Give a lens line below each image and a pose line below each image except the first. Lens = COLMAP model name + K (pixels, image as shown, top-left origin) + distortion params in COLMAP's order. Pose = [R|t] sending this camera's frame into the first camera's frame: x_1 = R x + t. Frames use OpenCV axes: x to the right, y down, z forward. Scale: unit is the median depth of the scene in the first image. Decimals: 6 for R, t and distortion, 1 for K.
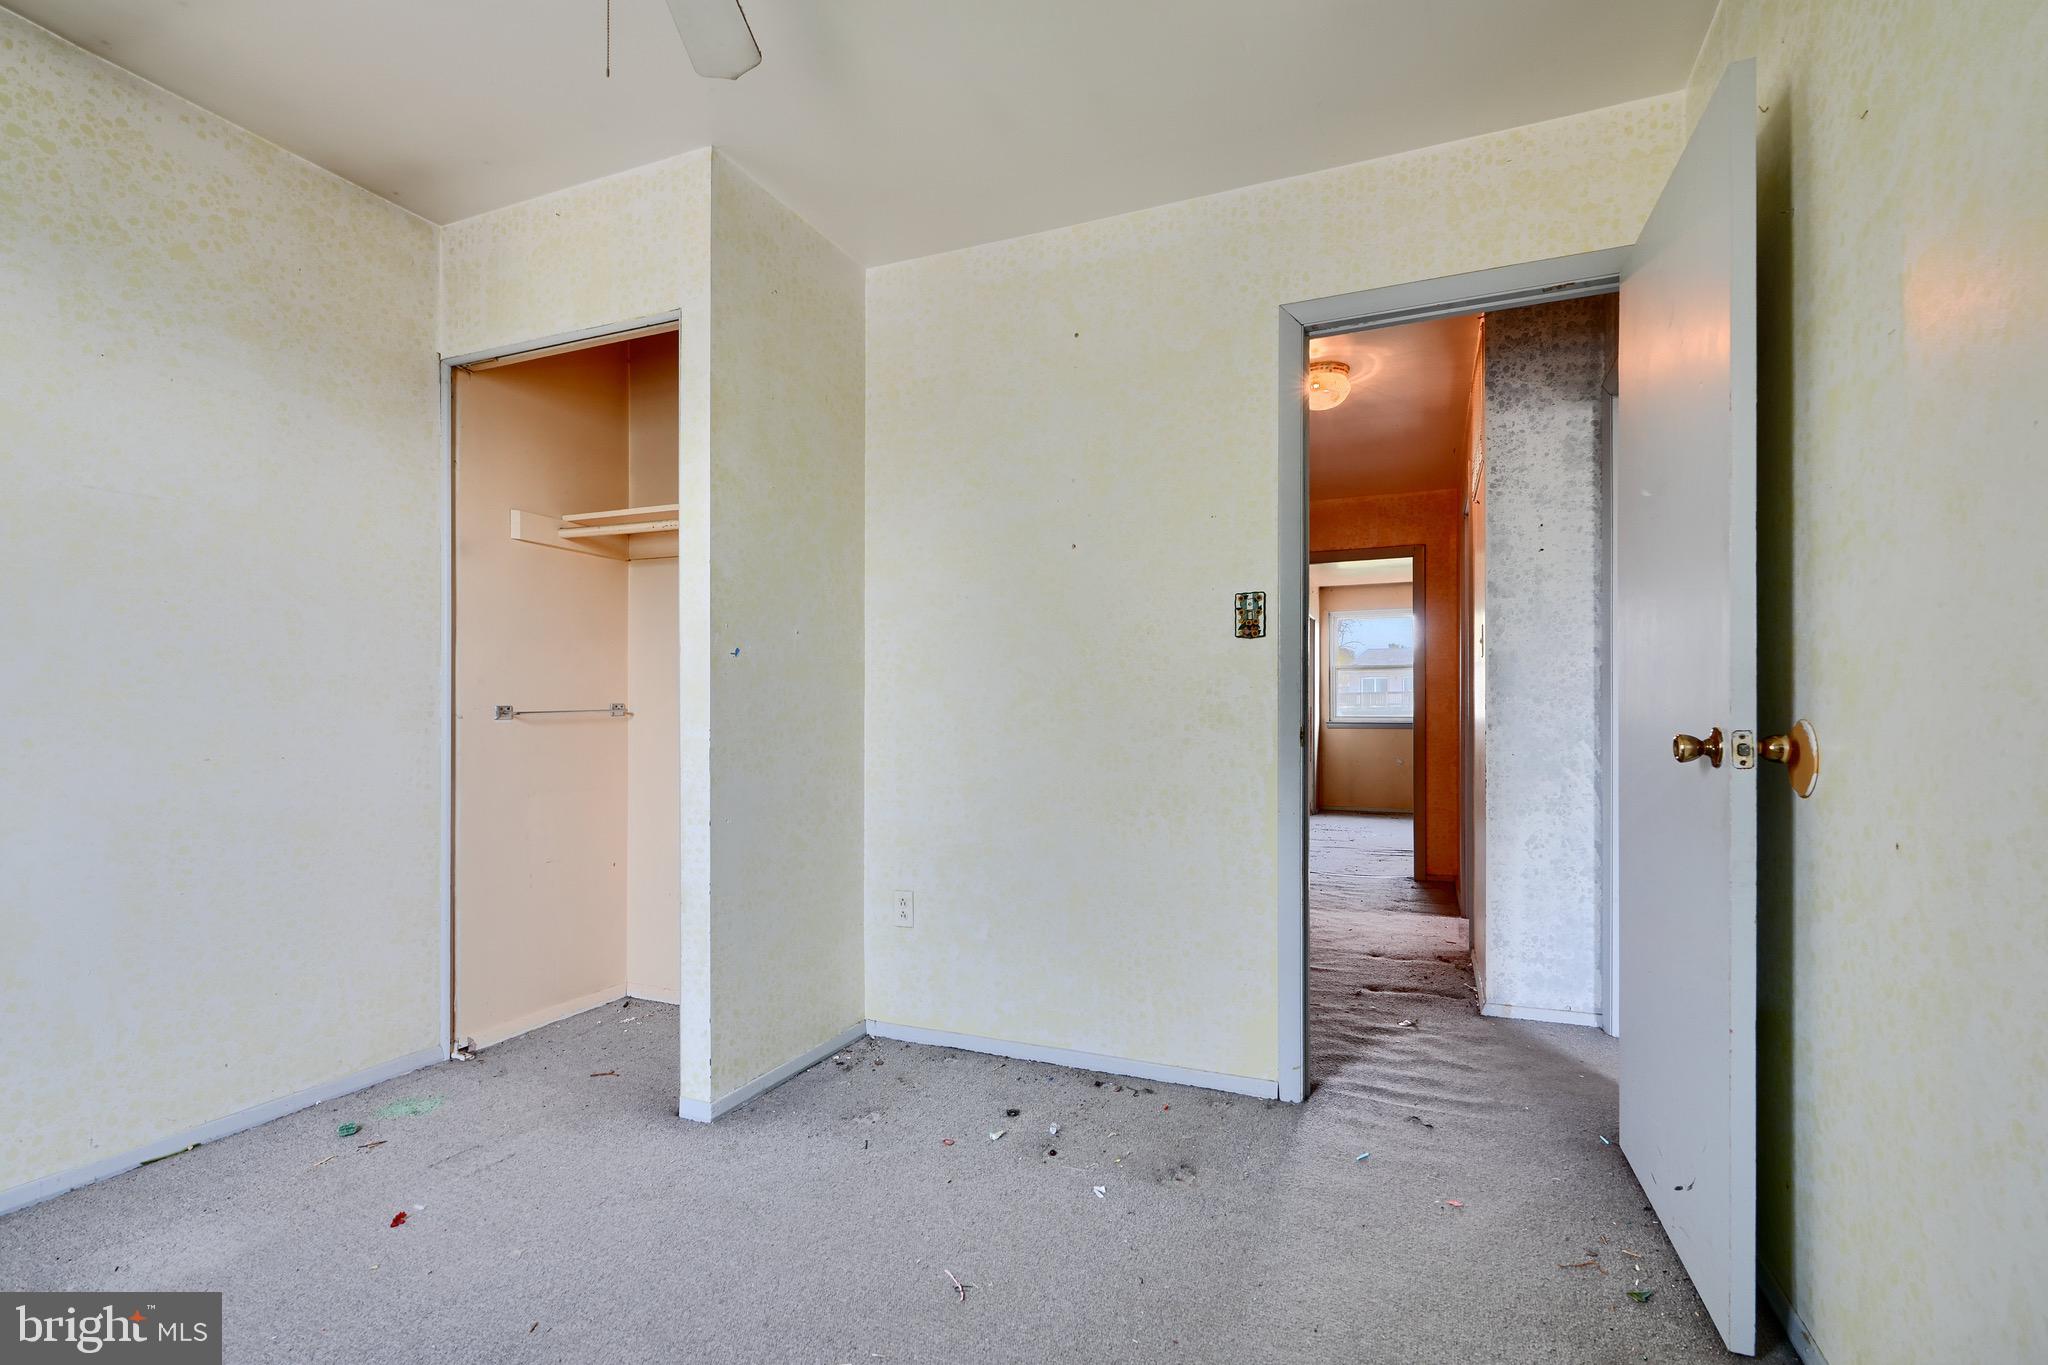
lens RADIAL K [[935.0, 0, 1024.3], [0, 935.0, 700.6], [0, 0, 1]] dist [-0.002077, 0.000202]
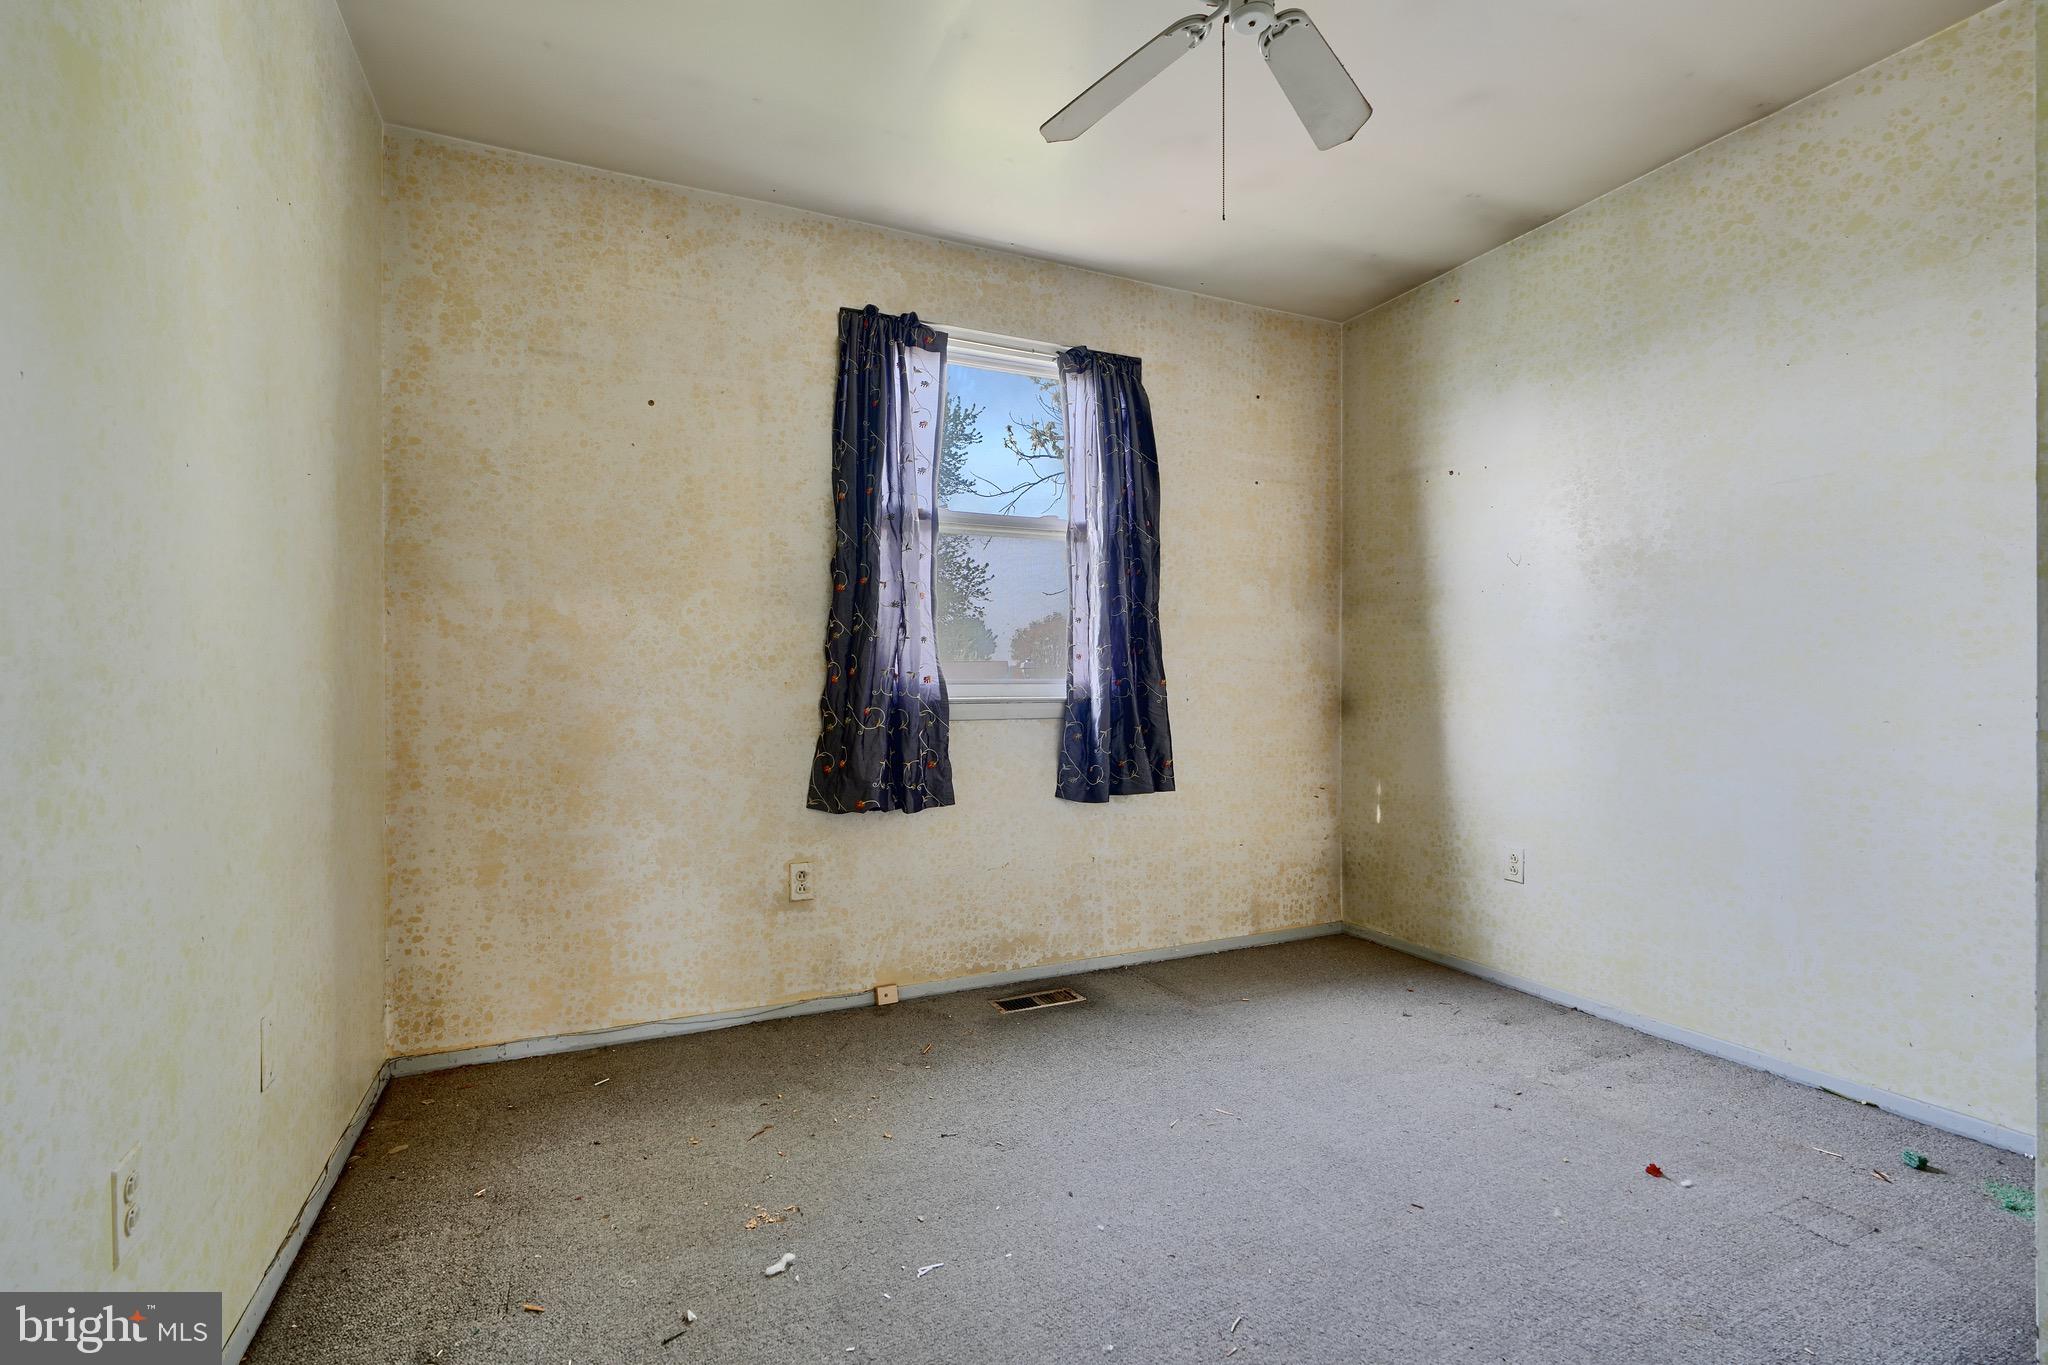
lens RADIAL K [[935.0, 0, 1023.7], [0, 935.0, 684.8], [0, 0, 1]] dist [-0.002077, 0.000202]
pose [[-0.685603, -0.002553, -0.727971, 0.466716], [0.007944, 0.999908, -0.010988, 0.028926], [0.727932, -0.013317, -0.685520, 1.030680]]
